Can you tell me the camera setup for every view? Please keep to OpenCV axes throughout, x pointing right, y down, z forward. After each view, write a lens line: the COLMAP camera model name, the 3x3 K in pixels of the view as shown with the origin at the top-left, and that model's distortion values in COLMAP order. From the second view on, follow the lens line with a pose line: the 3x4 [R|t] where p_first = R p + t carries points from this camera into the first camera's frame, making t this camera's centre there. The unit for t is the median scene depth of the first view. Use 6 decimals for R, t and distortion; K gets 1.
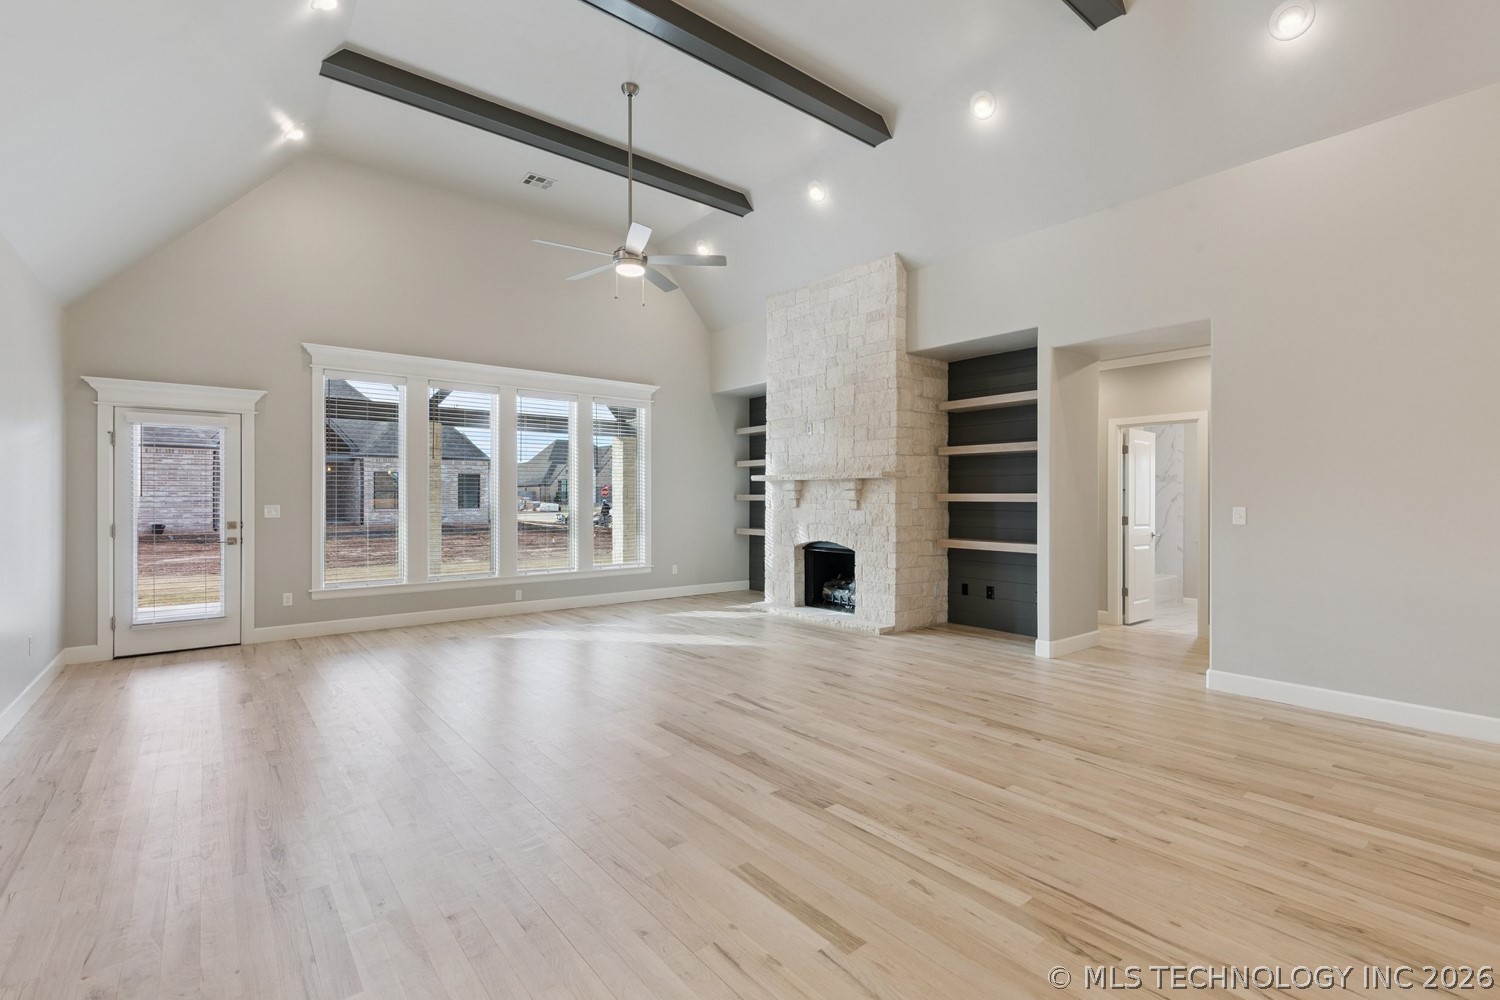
lens RADIAL K [[684.0, 0, 752.2], [0, 684.0, 498.3], [0, 0, 1]] dist [0.006479, -0.002064]
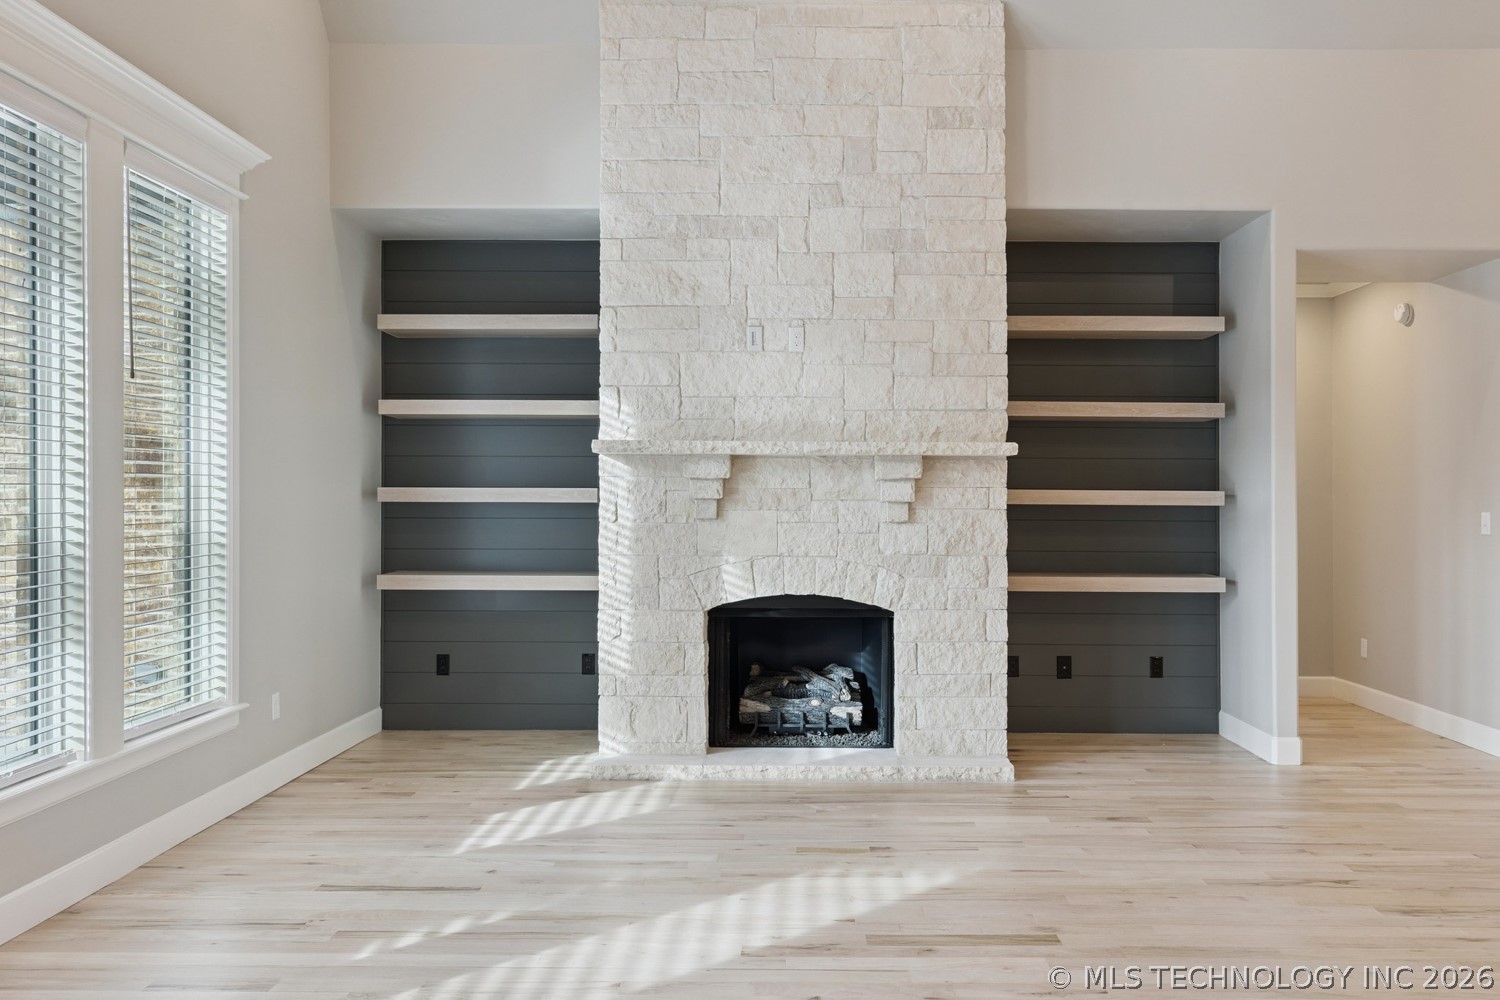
lens RADIAL K [[1125.3, 0, 758.7], [0, 1125.3, 498.7], [0, 0, 1]] dist [0.001716, -0.002769]
pose [[0.639343, 0.000628, 0.768921, -0.580314], [-0.001860, 0.999998, 0.000731, -0.000170], [-0.768919, -0.001898, 0.639343, 0.680274]]
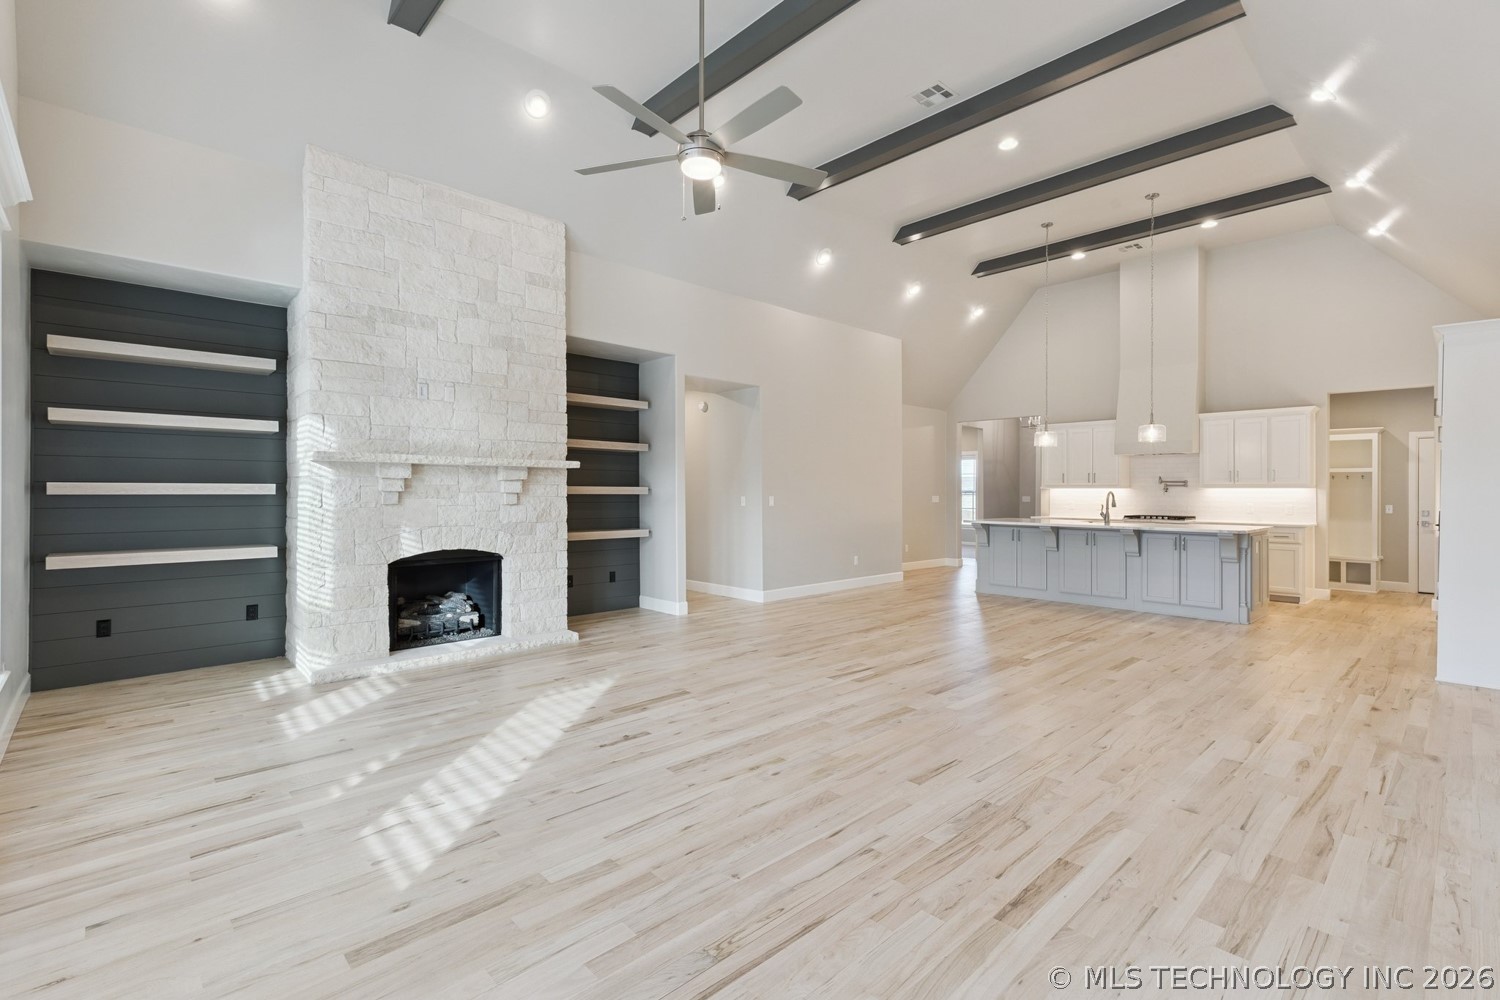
lens RADIAL K [[684.0, 0, 761.7], [0, 684.0, 488.2], [0, 0, 1]] dist [0.006479, -0.002064]
pose [[-0.087327, 0.002796, 0.996176, -0.800785], [-0.001684, 0.999994, -0.002955, -0.001548], [-0.996178, -0.001936, -0.087322, 0.900544]]
